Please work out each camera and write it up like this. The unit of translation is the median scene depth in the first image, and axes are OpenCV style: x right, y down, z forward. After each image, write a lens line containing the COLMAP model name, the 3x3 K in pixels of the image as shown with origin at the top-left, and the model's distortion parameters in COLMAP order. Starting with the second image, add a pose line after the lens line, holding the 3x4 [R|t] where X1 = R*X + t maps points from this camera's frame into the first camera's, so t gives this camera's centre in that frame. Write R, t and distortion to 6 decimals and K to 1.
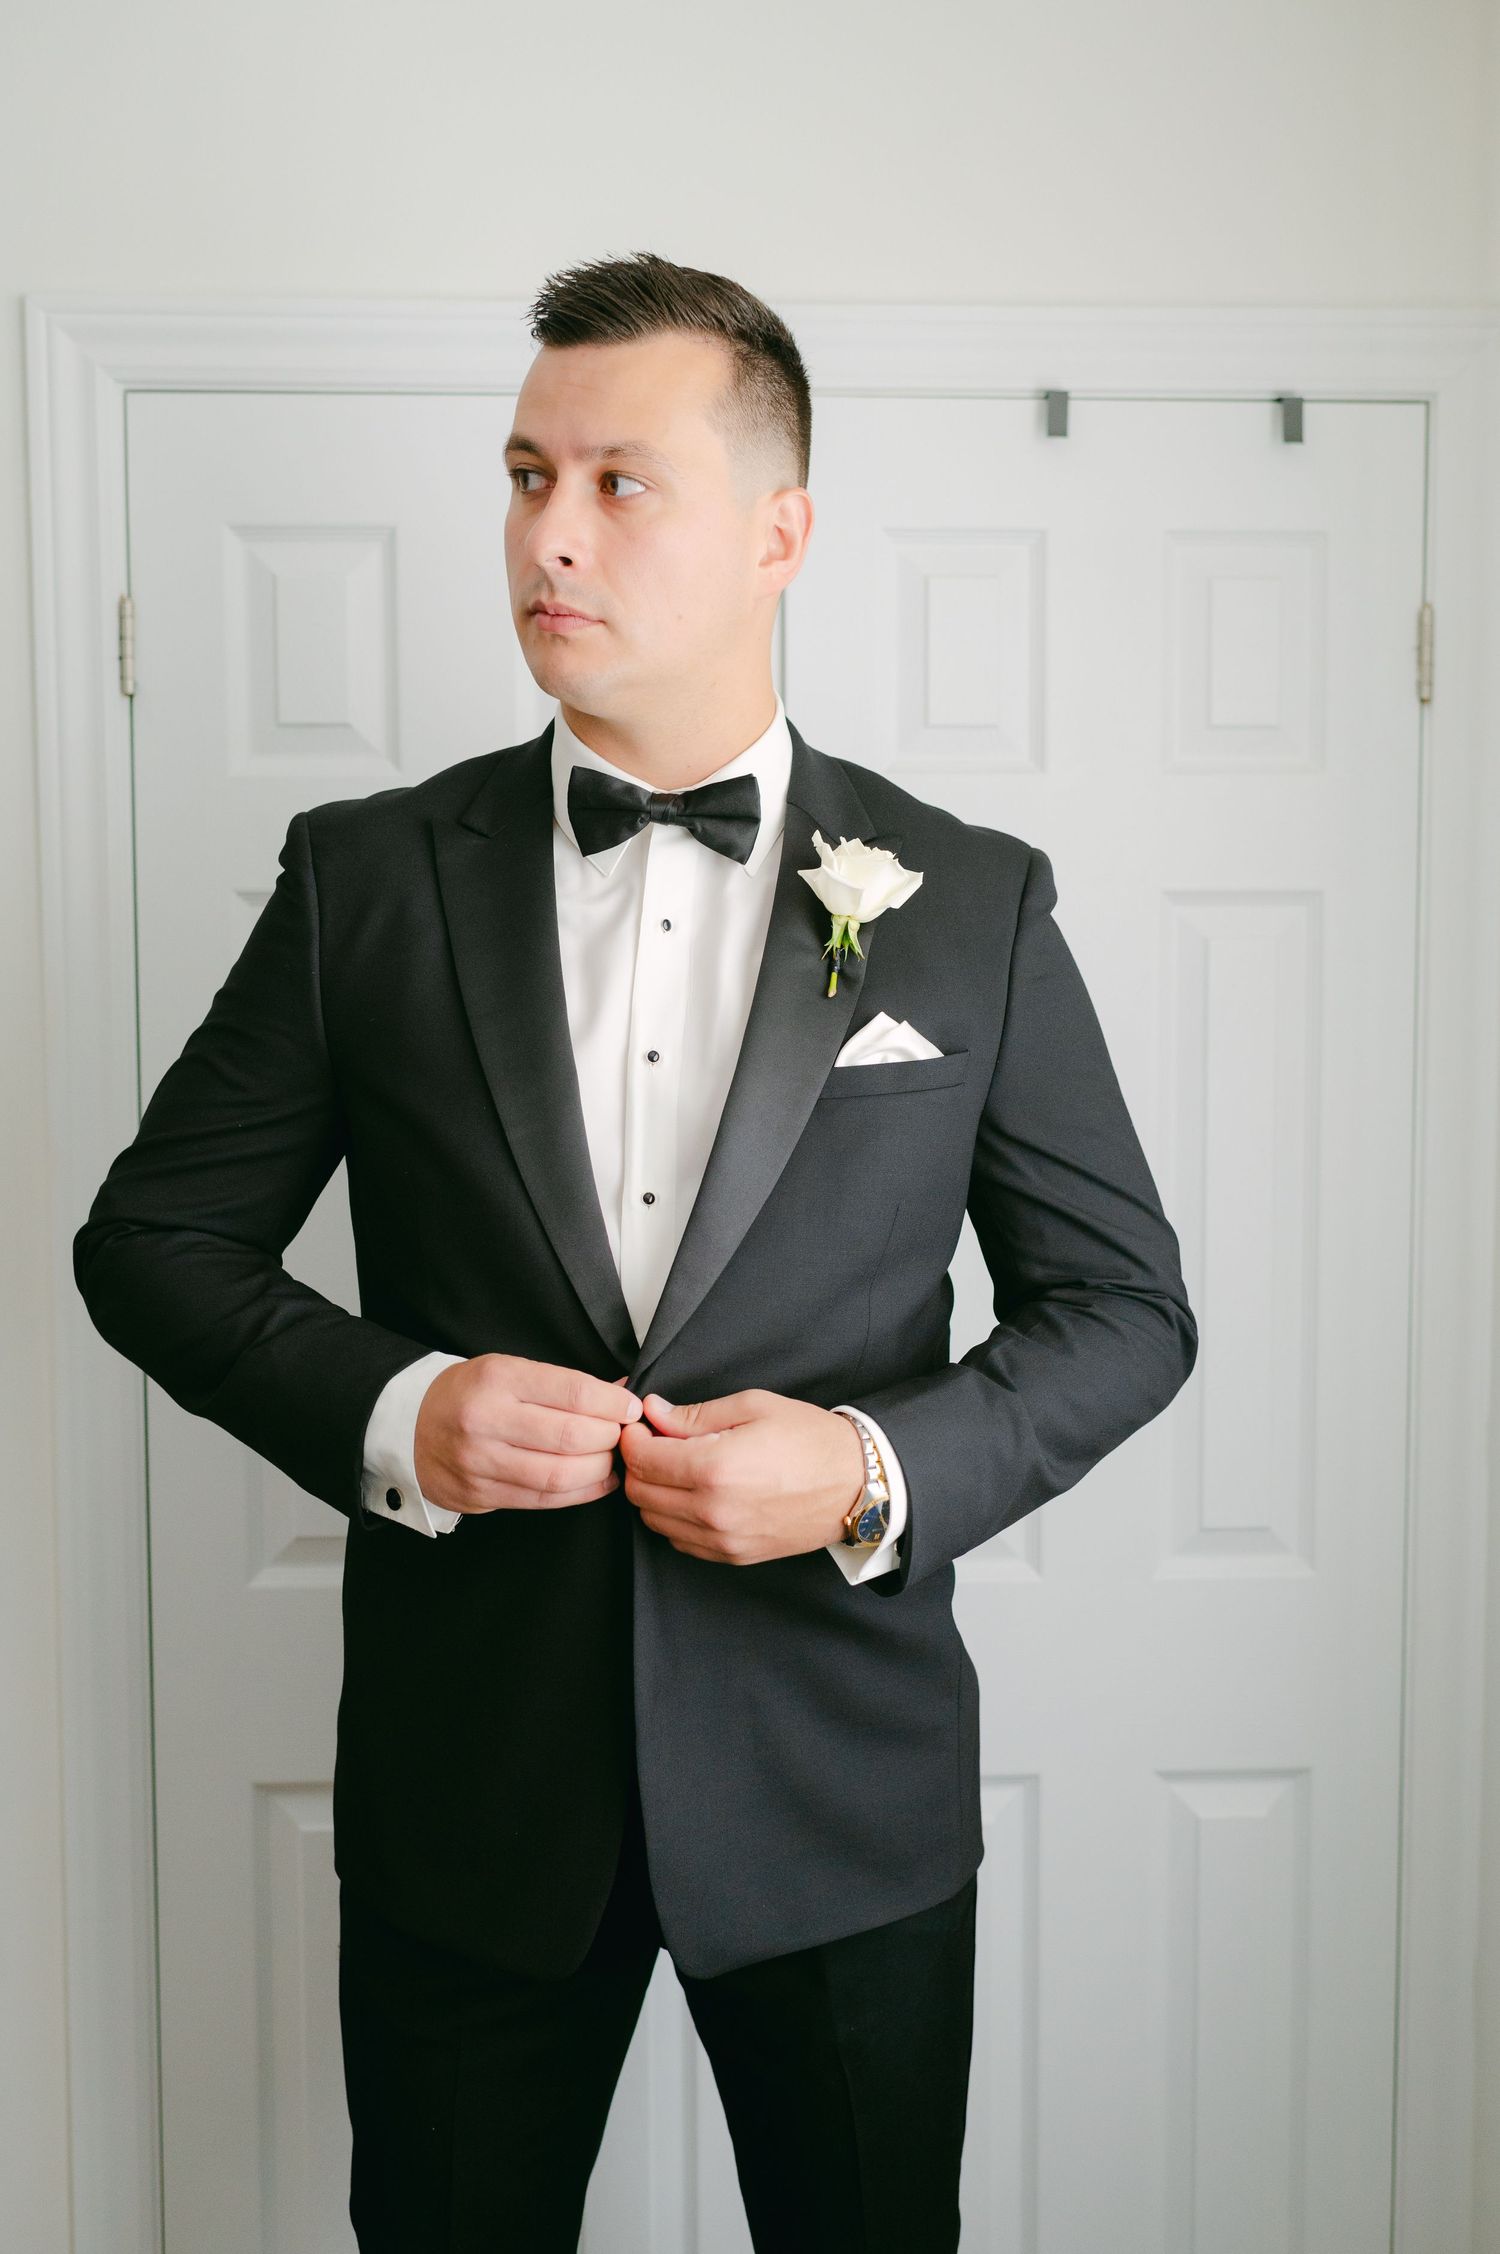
lens RADIAL K [[2317.9, 0, 752.3], [0, 2317.9, 1133.7], [0, 0, 1]] dist [0.047578, 0.000000]
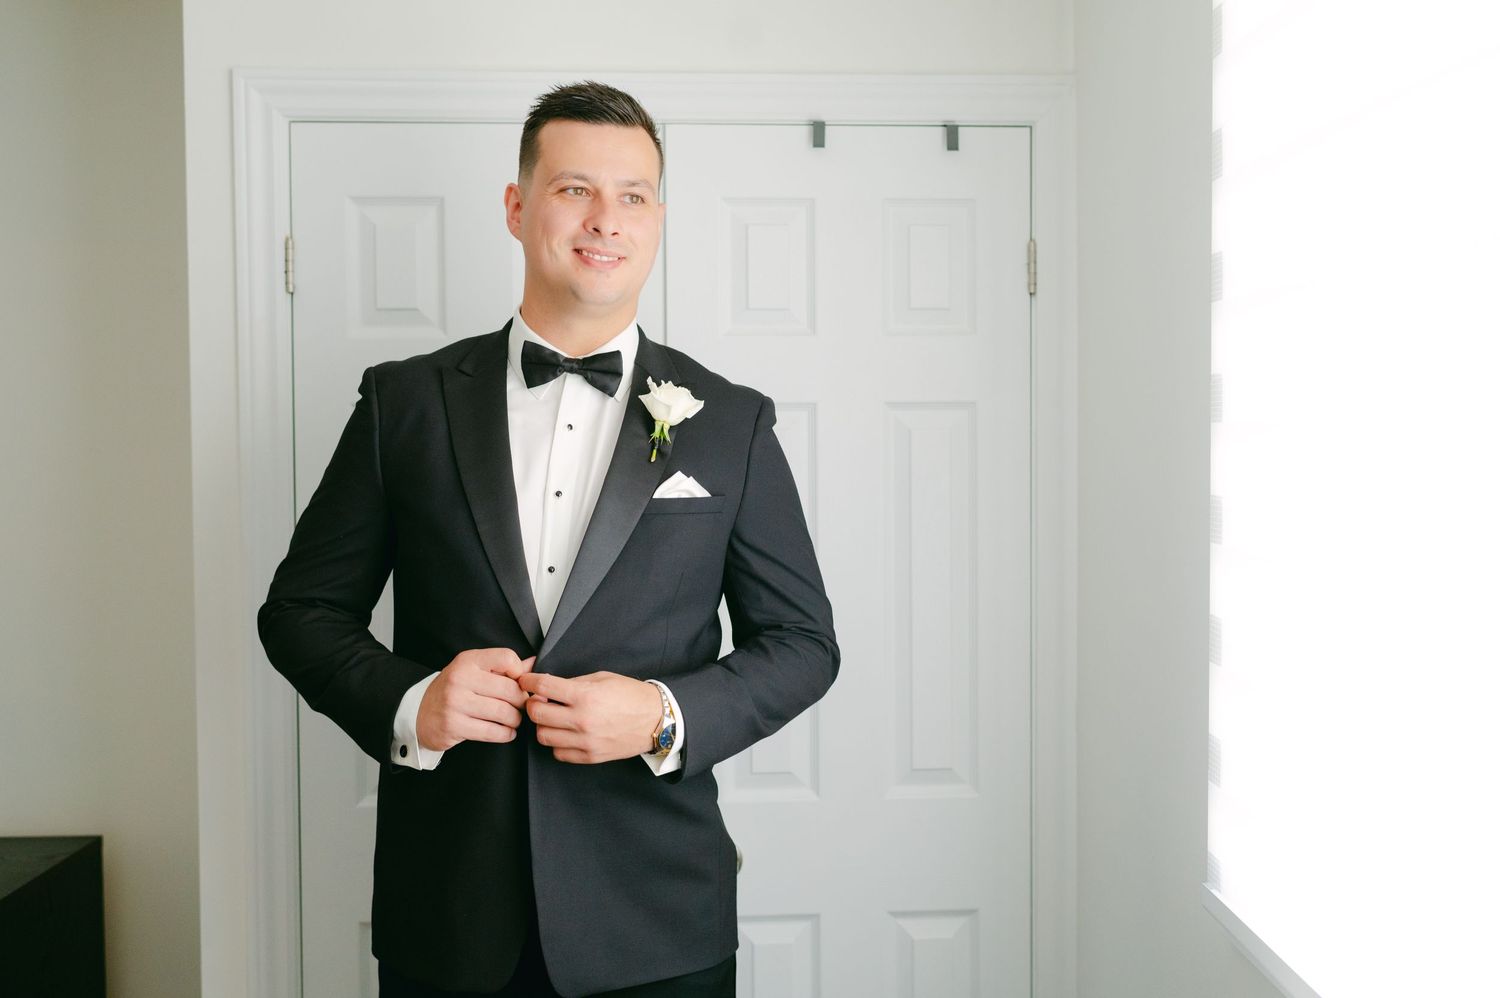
lens RADIAL K [[1542.5, 0, 750.2], [0, 1542.5, 495.2], [0, 0, 1]] dist [0.047578, 0.000000]
pose [[0.999867, -0.004023, 0.015806, 0.058458], [0.004608, 0.999300, -0.037114, 0.008671], [-0.015645, 0.037182, 0.999186, -0.162788]]
